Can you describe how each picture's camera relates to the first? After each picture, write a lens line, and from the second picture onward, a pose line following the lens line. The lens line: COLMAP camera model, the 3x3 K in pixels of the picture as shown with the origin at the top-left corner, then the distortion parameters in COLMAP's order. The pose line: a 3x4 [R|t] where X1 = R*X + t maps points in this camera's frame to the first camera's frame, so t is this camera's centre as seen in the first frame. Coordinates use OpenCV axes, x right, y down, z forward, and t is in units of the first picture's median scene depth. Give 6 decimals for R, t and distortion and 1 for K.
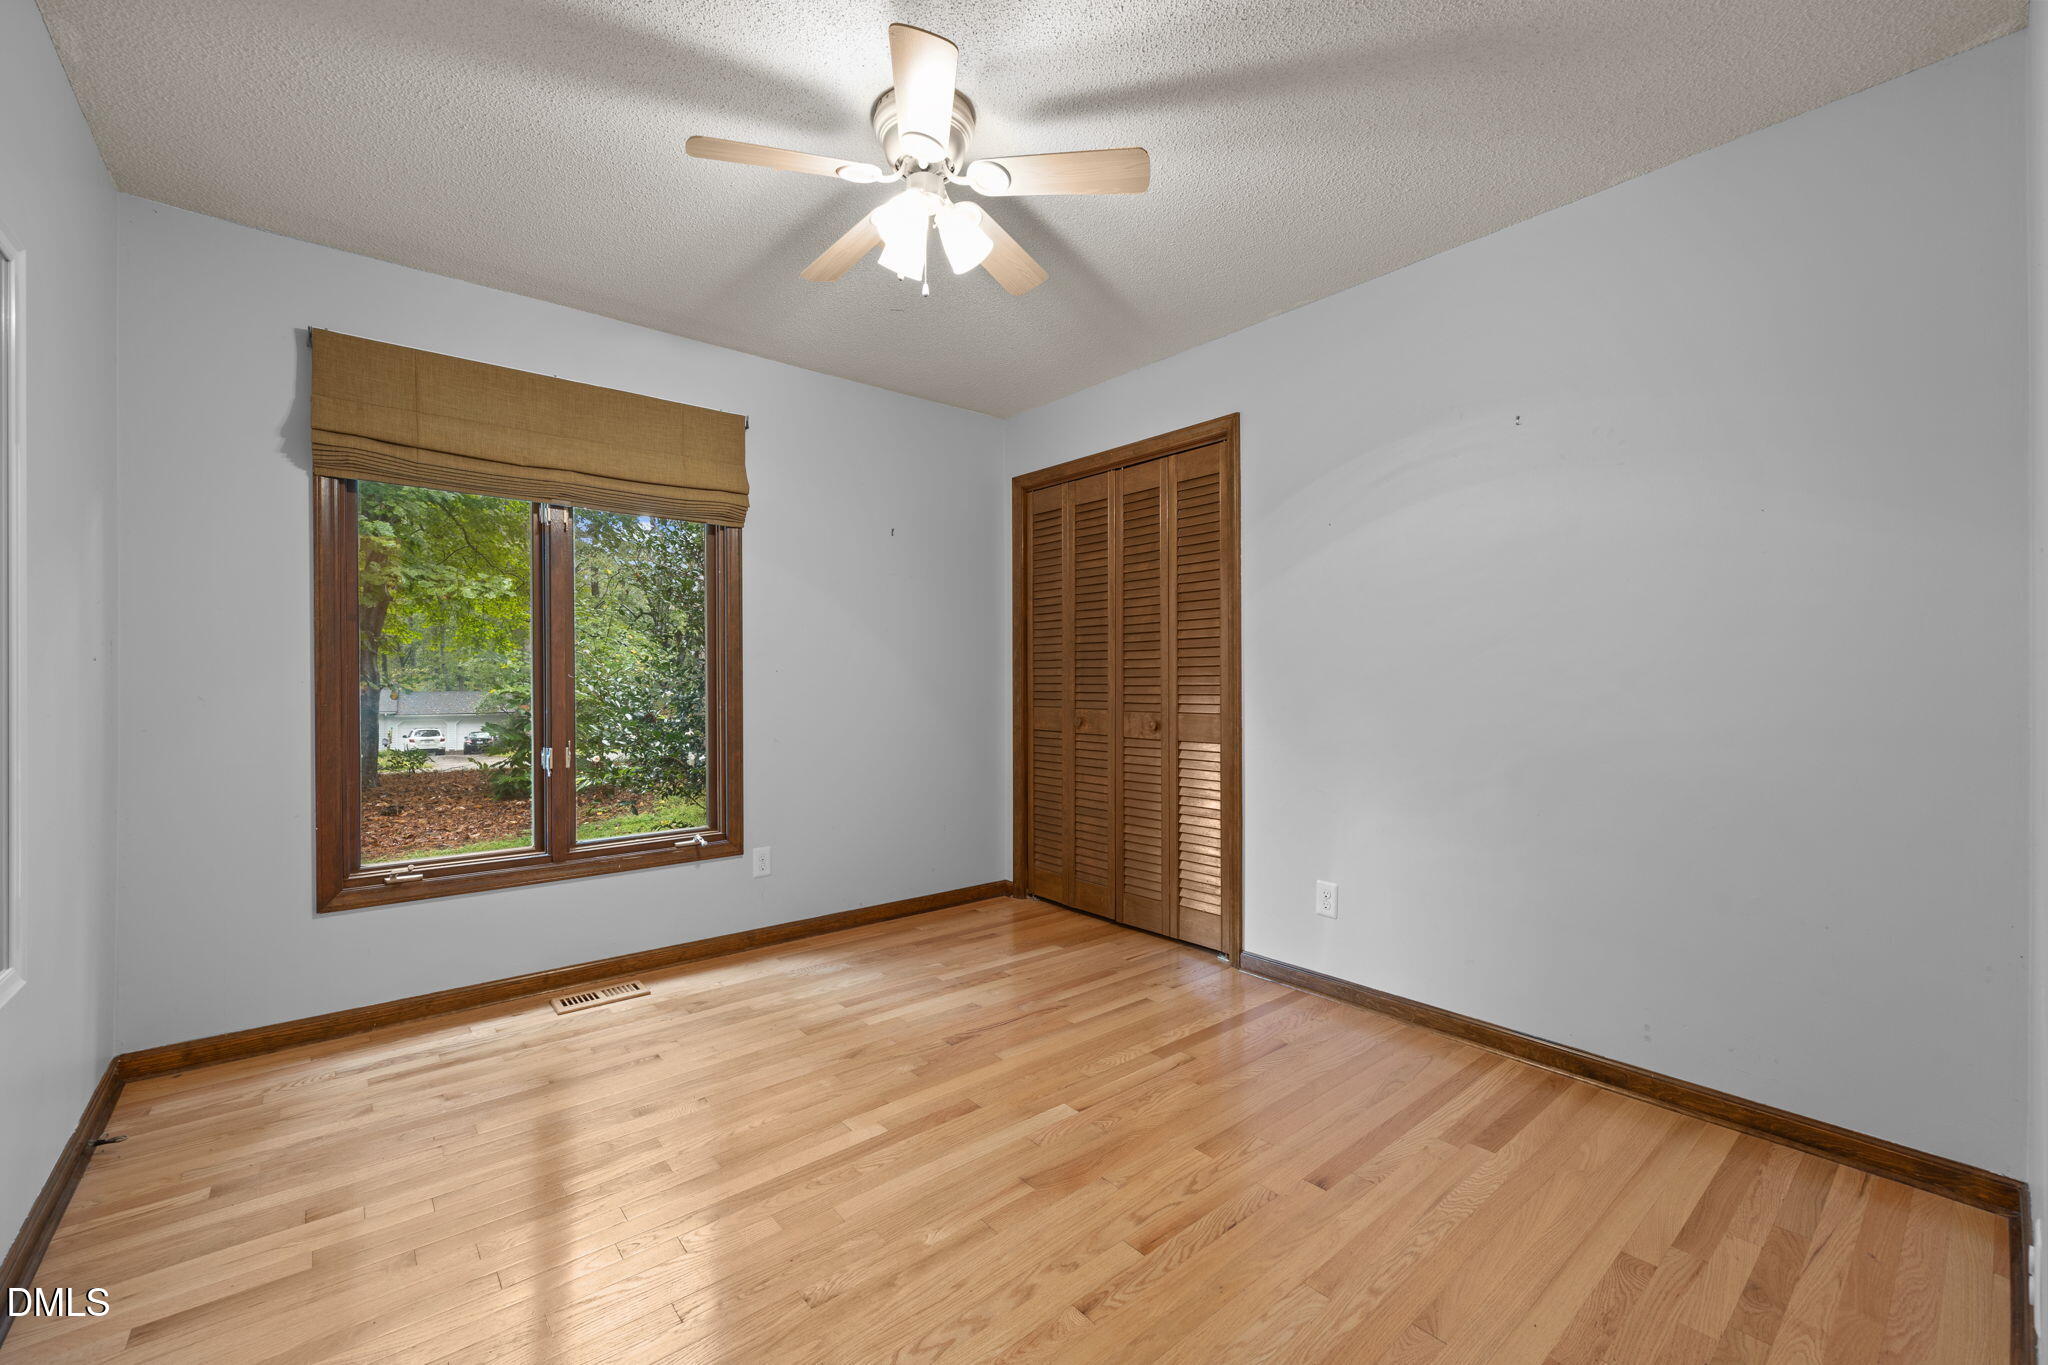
lens RADIAL K [[819.3, 0, 1014.1], [0, 819.3, 676.5], [0, 0, 1]] dist [-0.002574, -0.000222]
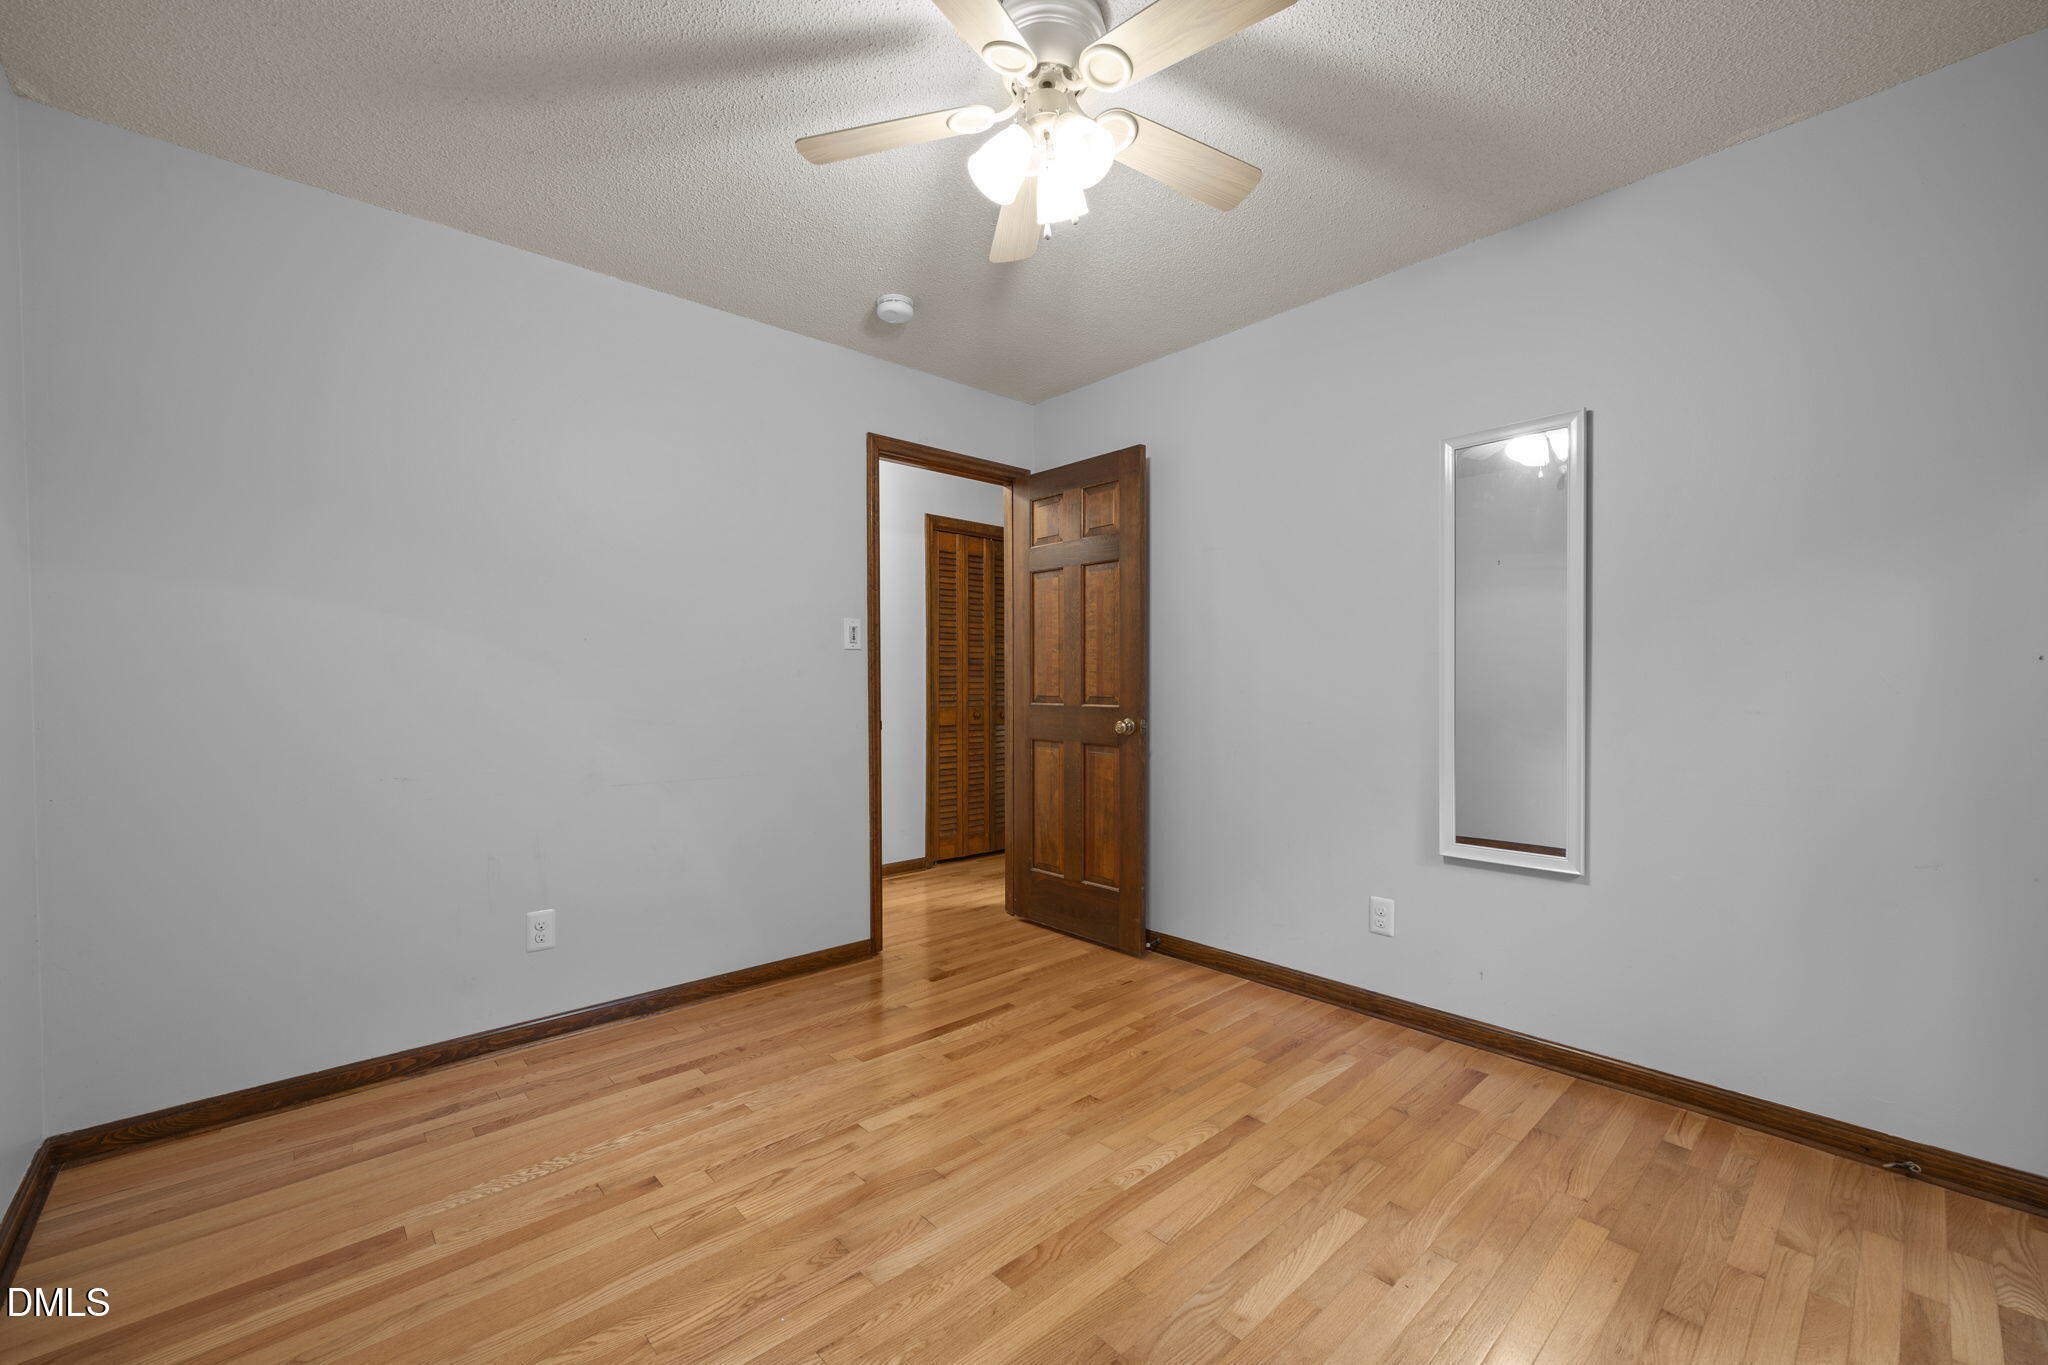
lens RADIAL K [[819.3, 0, 1014.1], [0, 819.3, 676.5], [0, 0, 1]] dist [-0.002574, -0.000222]
pose [[-0.999209, 0.001566, -0.039738, -0.037145], [0.002226, 0.999860, -0.016562, 0.007728], [0.039706, -0.016637, -0.999073, 2.049390]]
